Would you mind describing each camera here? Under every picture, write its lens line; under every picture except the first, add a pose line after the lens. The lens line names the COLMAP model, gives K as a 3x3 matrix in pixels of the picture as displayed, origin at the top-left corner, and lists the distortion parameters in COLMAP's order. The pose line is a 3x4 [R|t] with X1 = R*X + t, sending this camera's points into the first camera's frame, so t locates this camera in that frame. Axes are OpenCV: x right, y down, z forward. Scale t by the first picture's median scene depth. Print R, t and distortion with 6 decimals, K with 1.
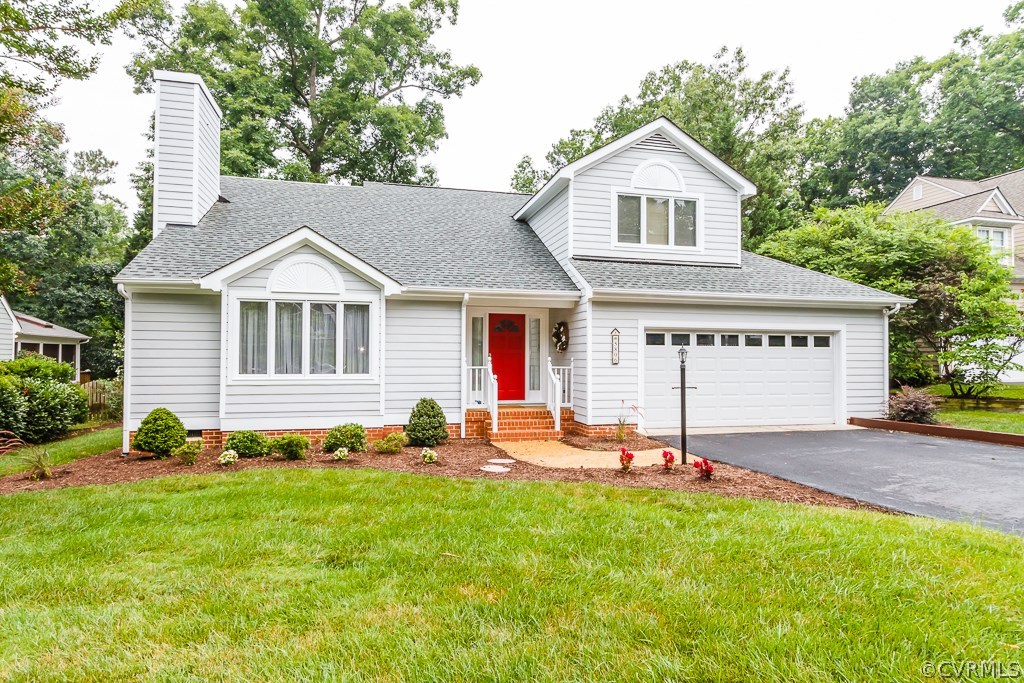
lens RADIAL K [[556.8, 0, 508.5], [0, 556.8, 343.9], [0, 0, 1]] dist [0.007454, -0.003108]
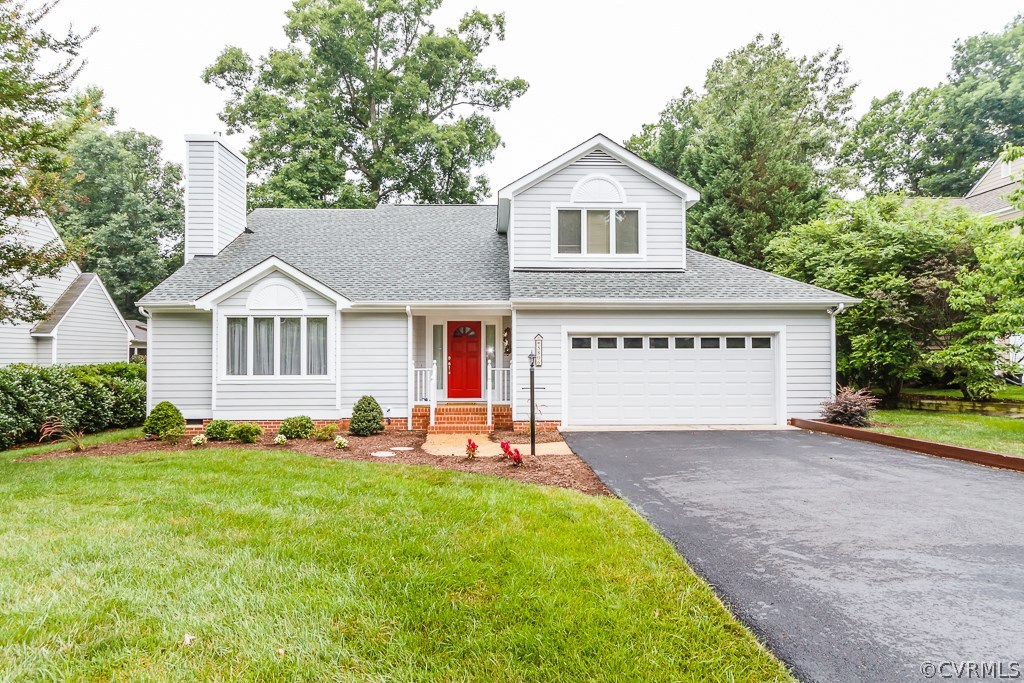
lens RADIAL K [[561.7, 0, 508.9], [0, 561.7, 342.5], [0, 0, 1]] dist [0.005335, -0.000079]
pose [[0.978669, -0.010968, -0.205151, 0.320935], [0.011451, 0.999934, 0.001167, -0.011279], [0.205125, -0.003491, 0.978730, -0.090515]]
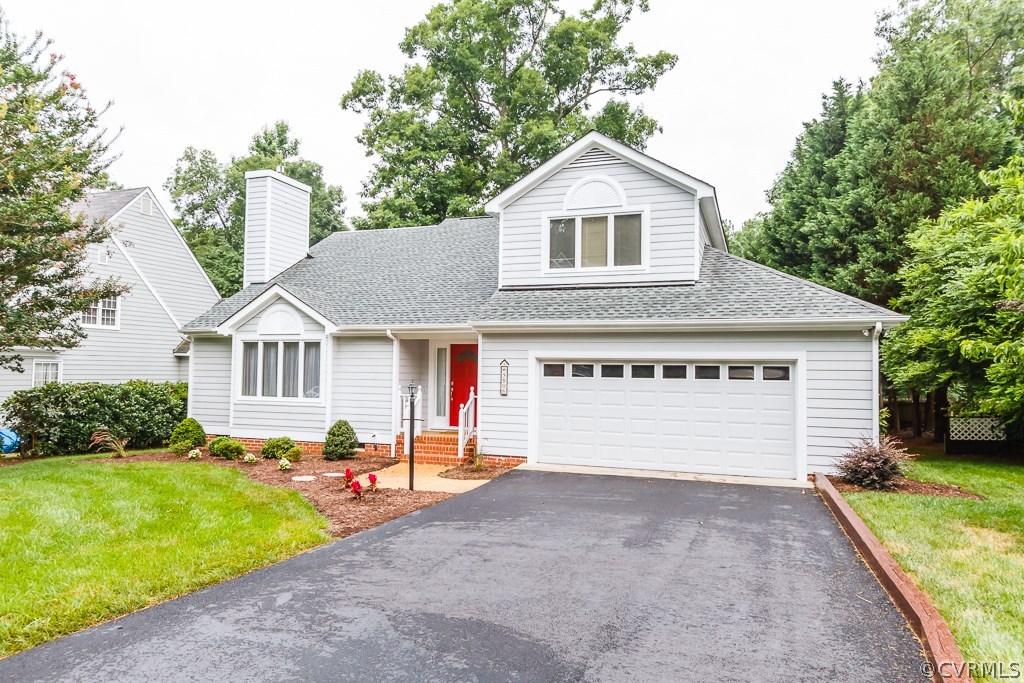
lens RADIAL K [[652.6, 0, 516.4], [0, 652.6, 344.3], [0, 0, 1]] dist [0.014913, -0.003503]
pose [[0.837447, -0.016118, -0.546280, 0.755163], [0.003261, 0.999695, -0.024496, -0.023589], [0.546508, 0.018733, 0.837244, 0.023168]]
